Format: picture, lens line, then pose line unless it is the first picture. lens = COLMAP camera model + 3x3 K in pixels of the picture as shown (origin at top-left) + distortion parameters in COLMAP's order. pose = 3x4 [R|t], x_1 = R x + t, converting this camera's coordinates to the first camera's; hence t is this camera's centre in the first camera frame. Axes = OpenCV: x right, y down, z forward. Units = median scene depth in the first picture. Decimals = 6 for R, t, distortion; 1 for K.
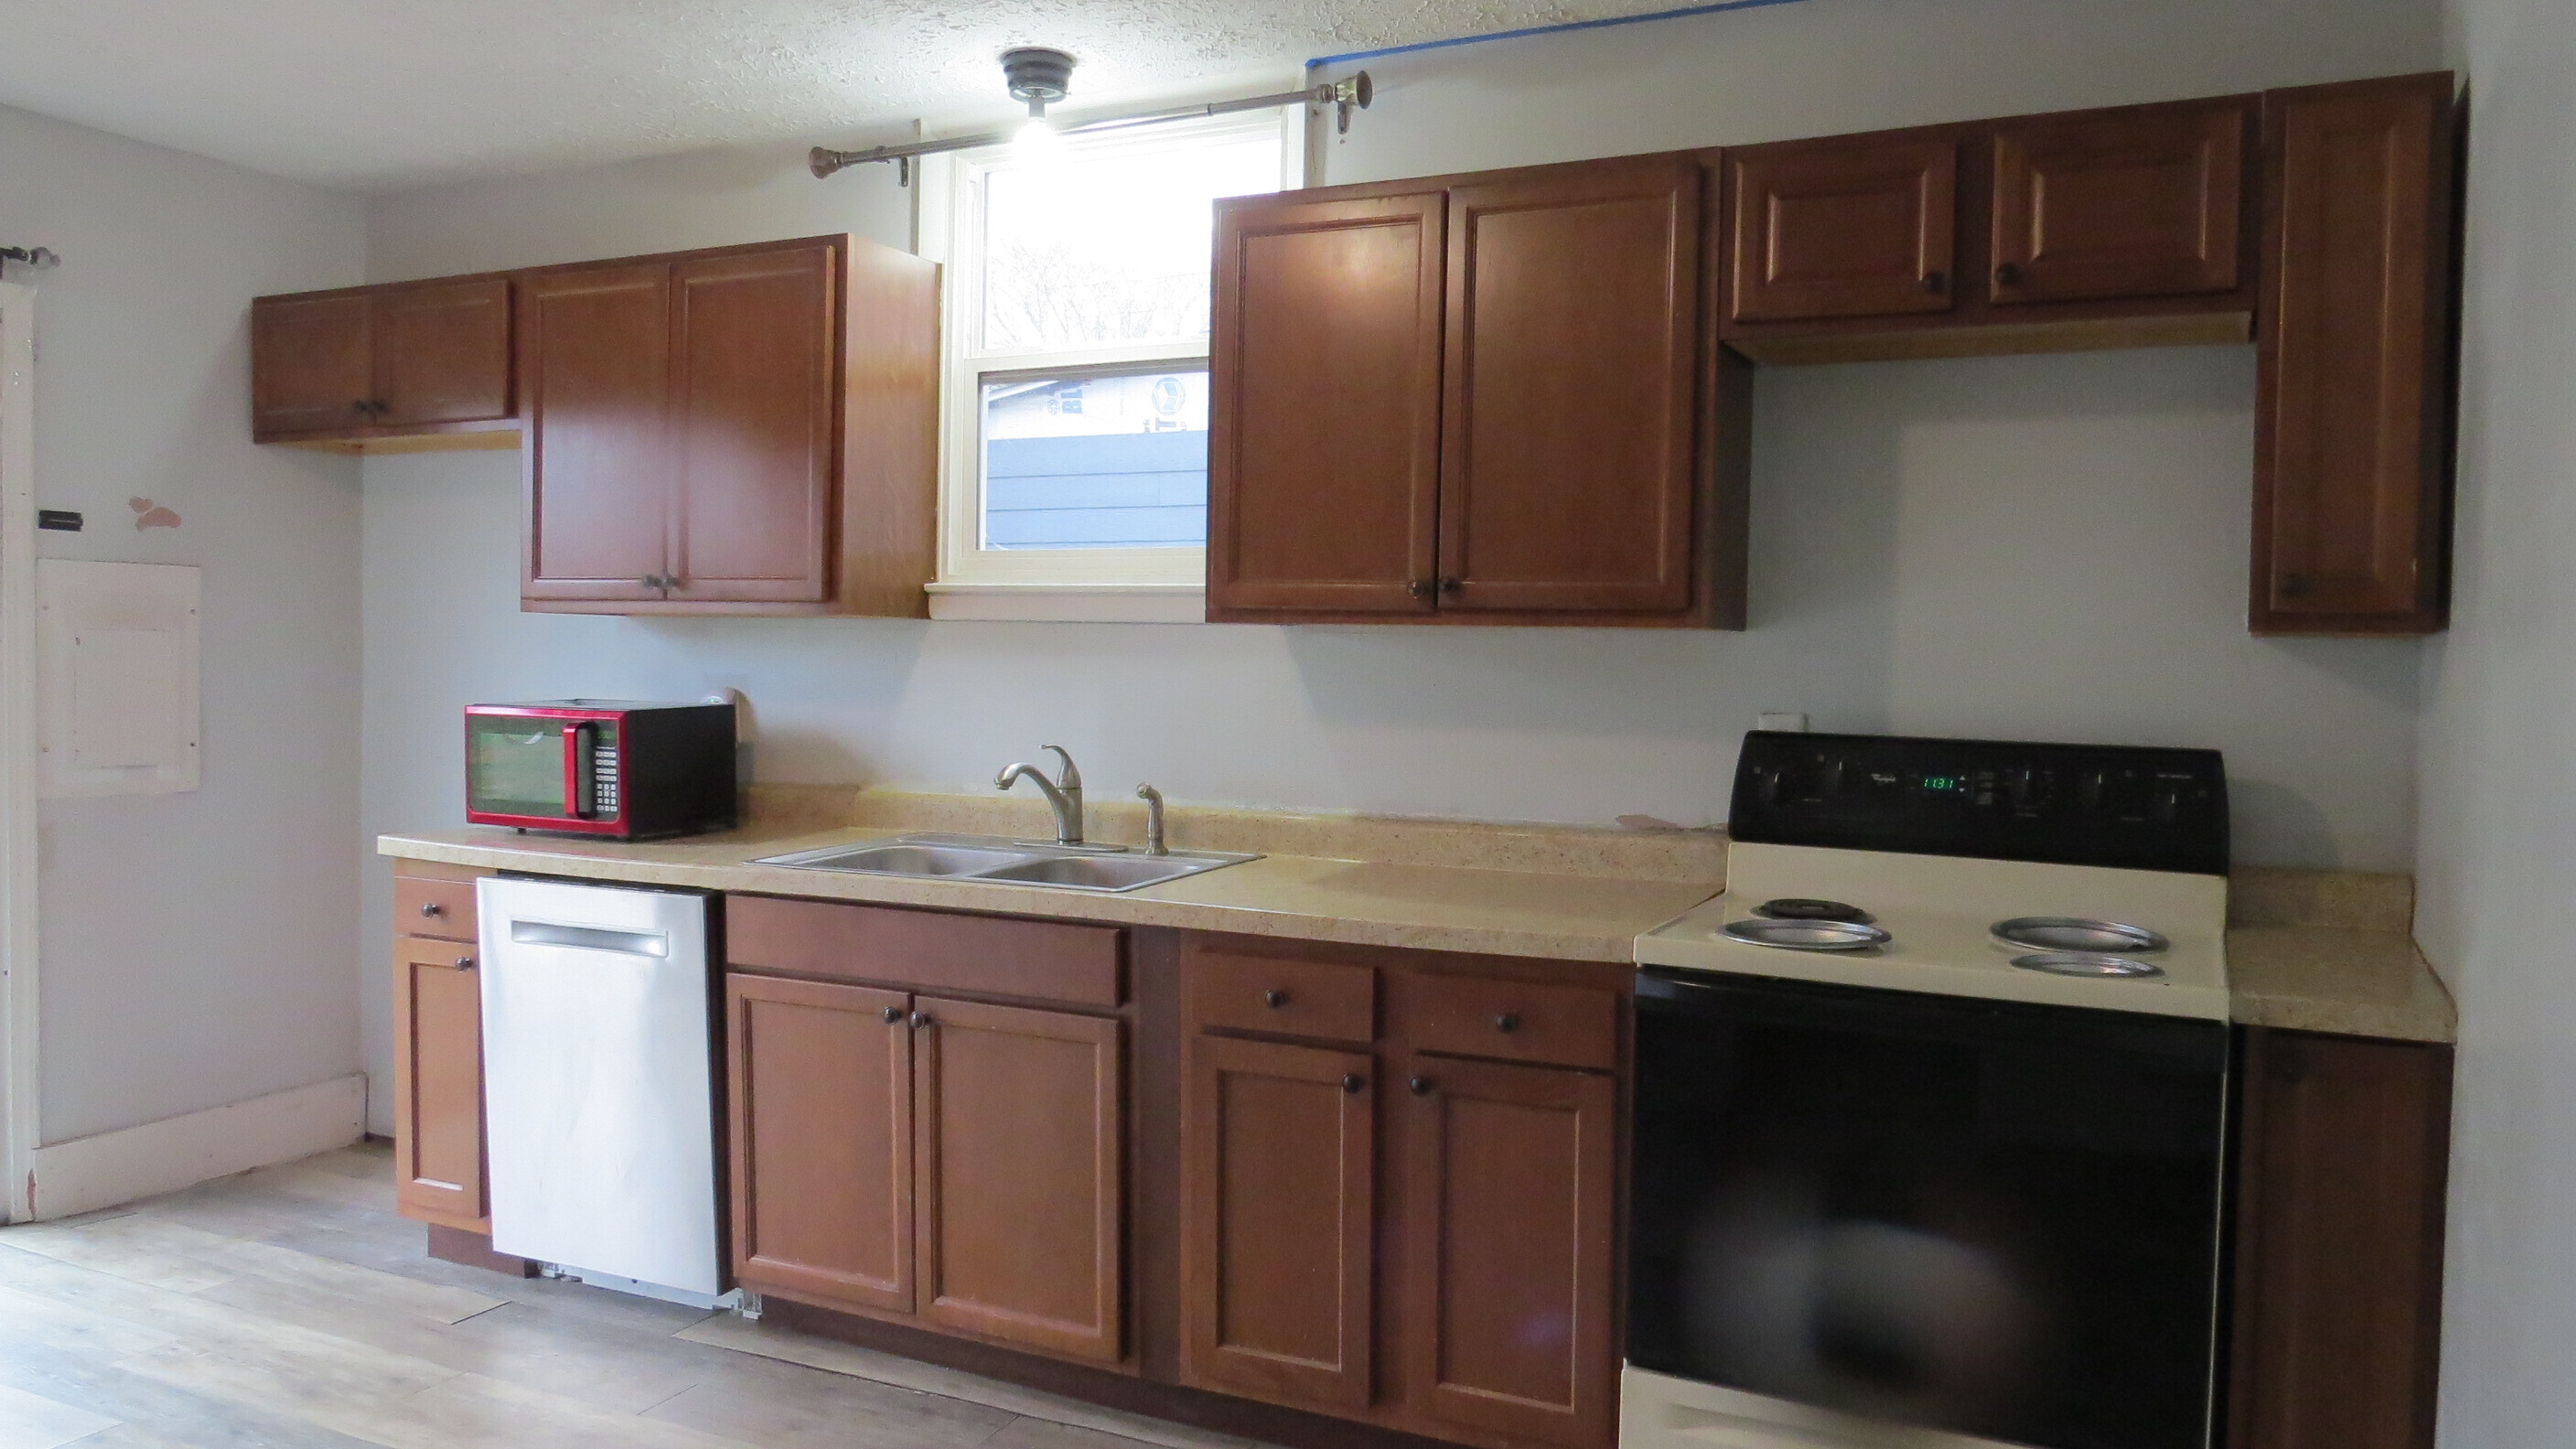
lens RADIAL K [[1820.5, 0, 1299.0], [0, 1820.5, 725.7], [0, 0, 1]] dist [-0.038369, 0.021752]
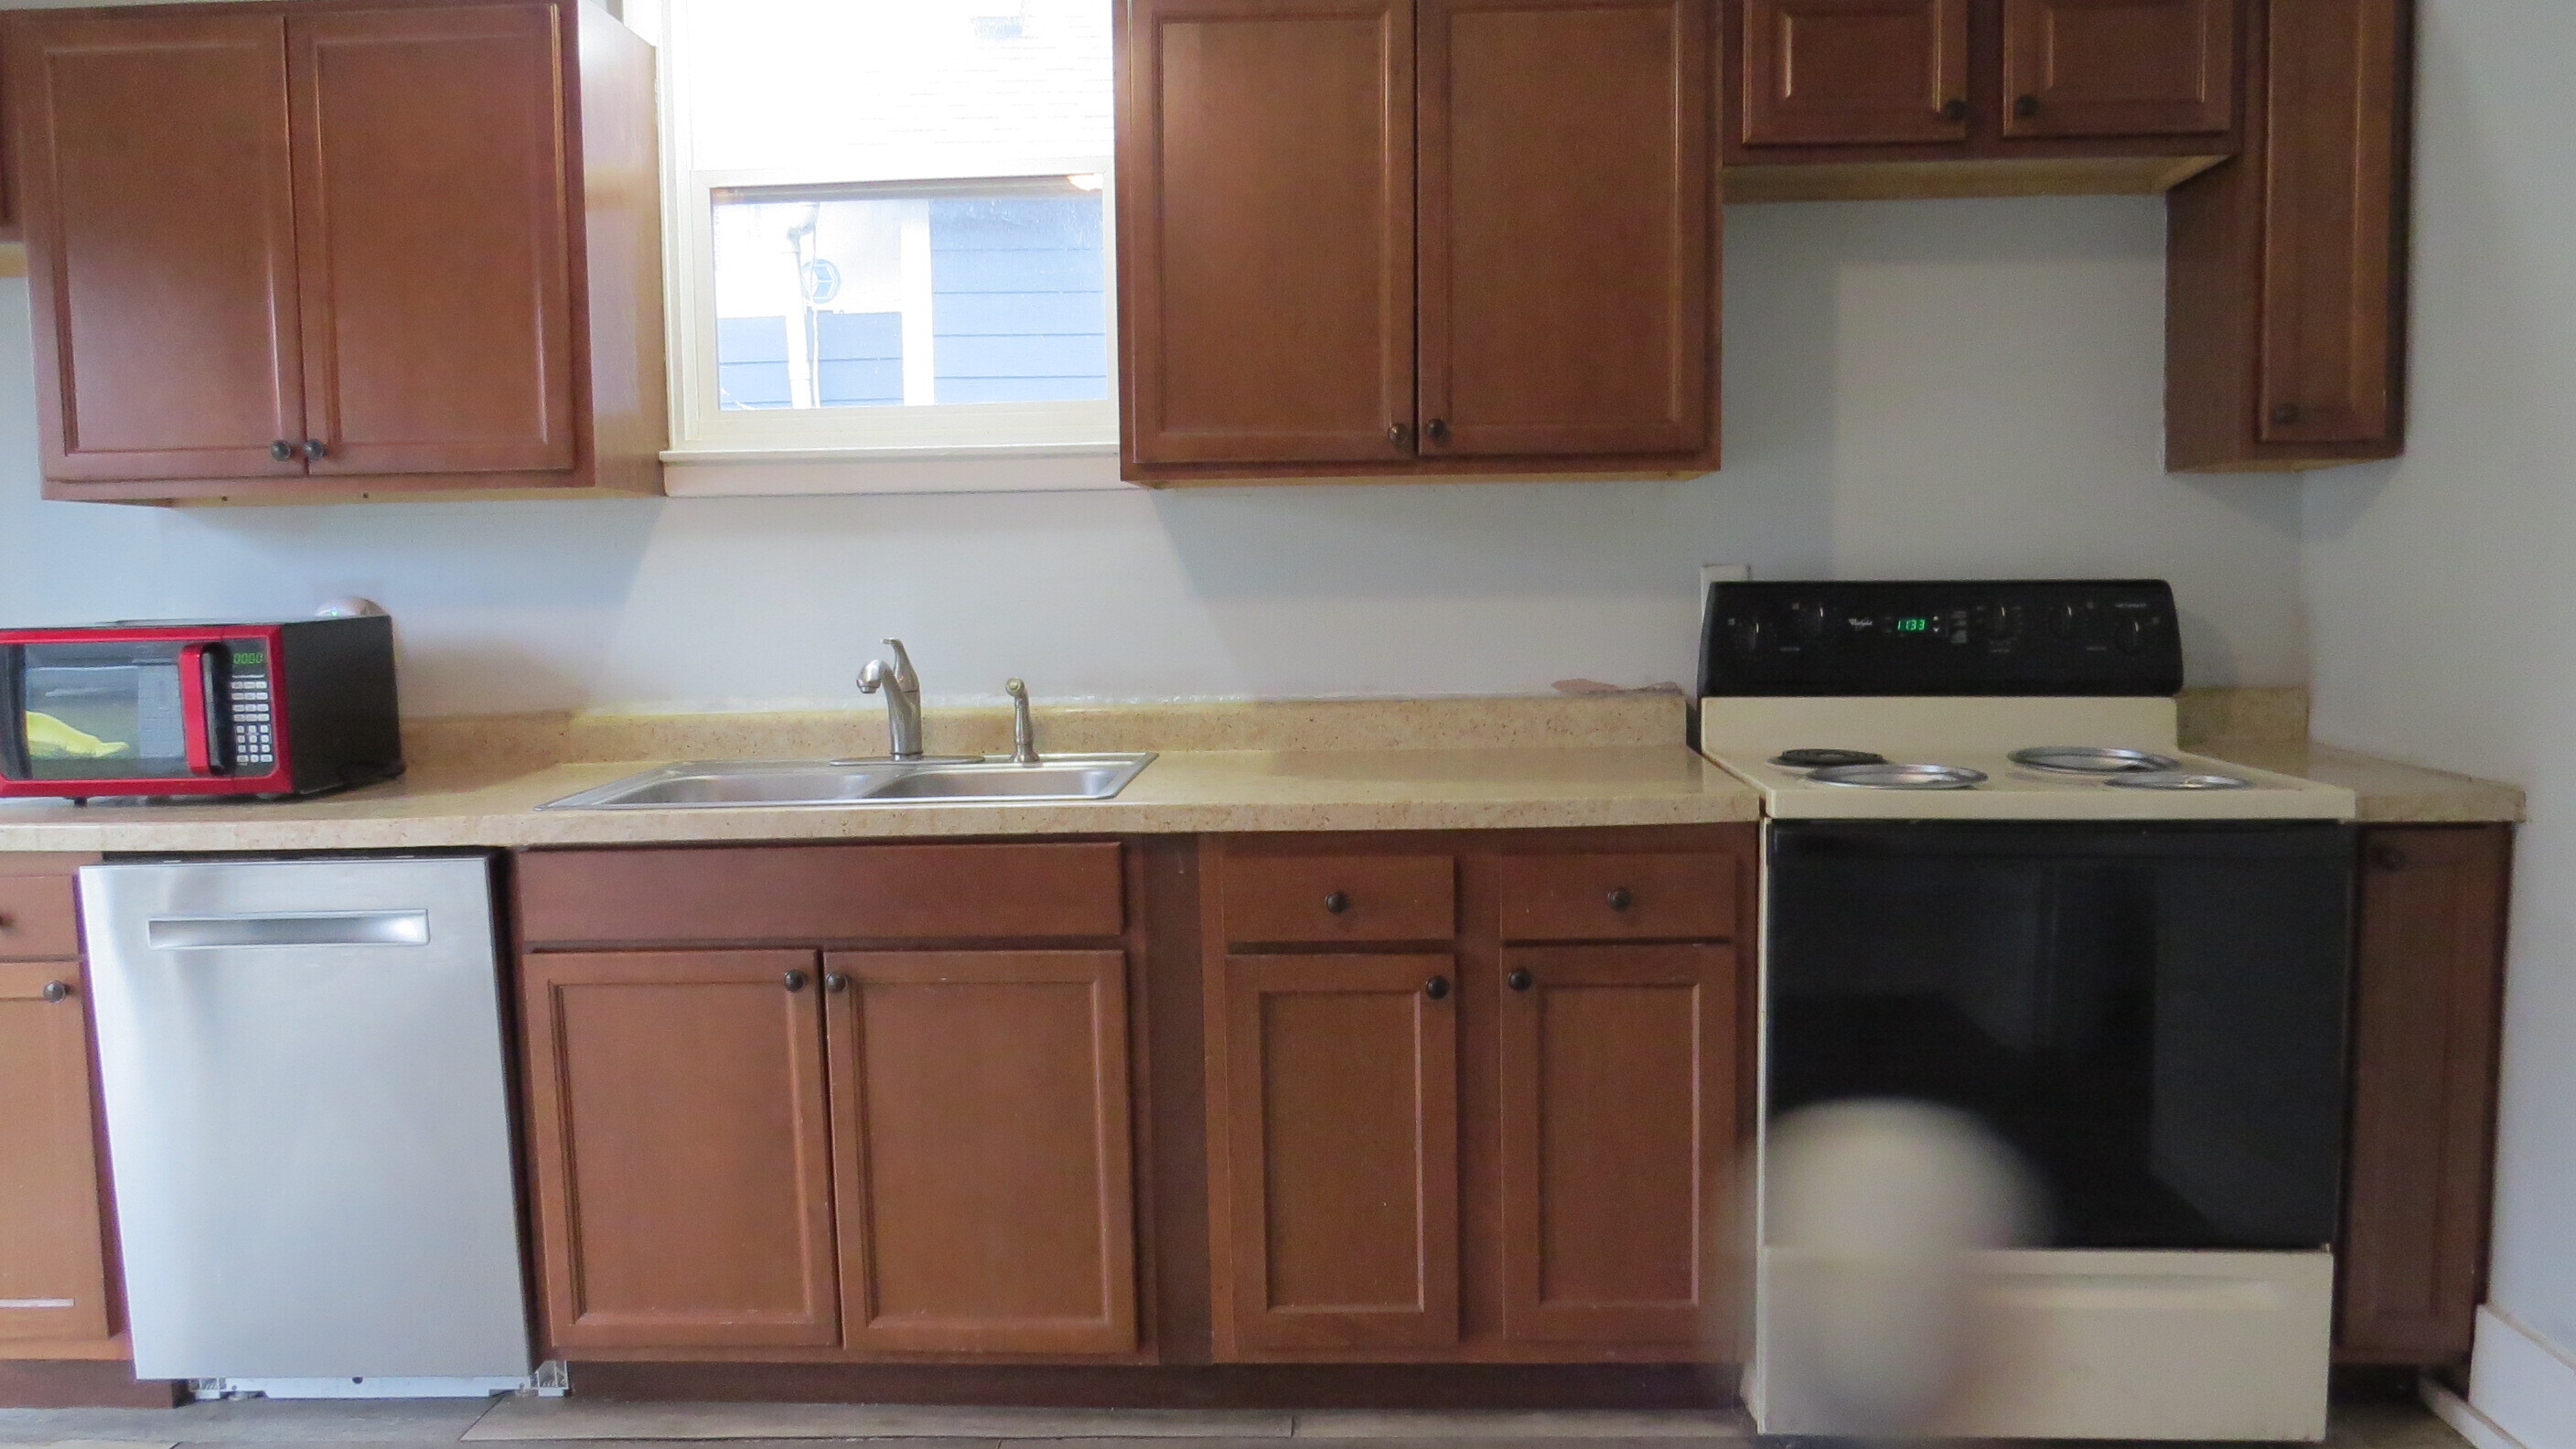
lens RADIAL K [[1820.5, 0, 1296.2], [0, 1820.5, 726.3], [0, 0, 1]] dist [-0.038369, 0.021752]
pose [[0.919030, -0.064264, 0.388913, -0.324098], [0.048195, 0.997538, 0.050945, 0.018555], [-0.391230, -0.028076, 0.919865, 0.188577]]
